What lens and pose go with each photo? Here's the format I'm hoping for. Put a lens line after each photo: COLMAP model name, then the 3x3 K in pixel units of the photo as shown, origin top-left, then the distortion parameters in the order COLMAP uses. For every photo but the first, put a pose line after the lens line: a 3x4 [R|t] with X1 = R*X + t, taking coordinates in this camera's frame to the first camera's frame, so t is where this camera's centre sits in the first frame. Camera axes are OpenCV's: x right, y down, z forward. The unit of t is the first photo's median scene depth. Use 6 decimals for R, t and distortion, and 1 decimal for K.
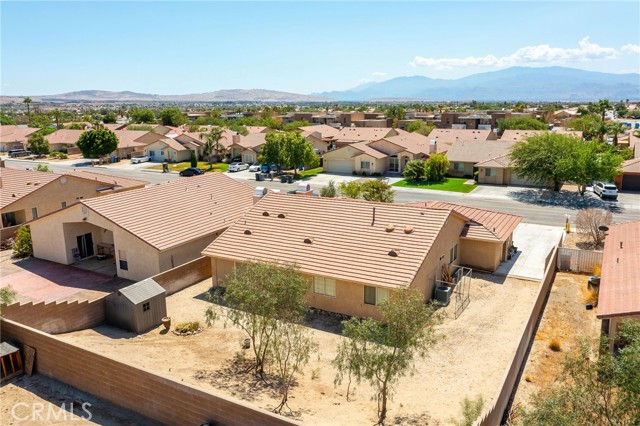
lens RADIAL K [[520.2, 0, 317.8], [0, 520.2, 213.6], [0, 0, 1]] dist [-0.009902, -0.004393]
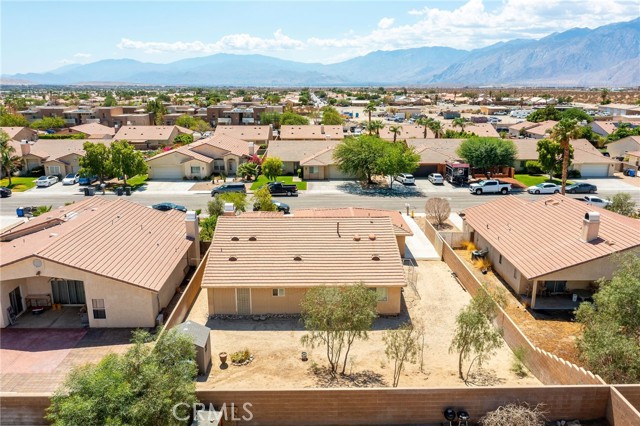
lens RADIAL K [[520.2, 0, 301.2], [0, 520.2, 210.3], [0, 0, 1]] dist [-0.009902, -0.004393]
pose [[0.853582, -0.116686, 0.507723, -0.264626], [0.099313, 0.993167, 0.061287, -0.055844], [-0.511405, -0.001890, 0.859338, 0.001272]]
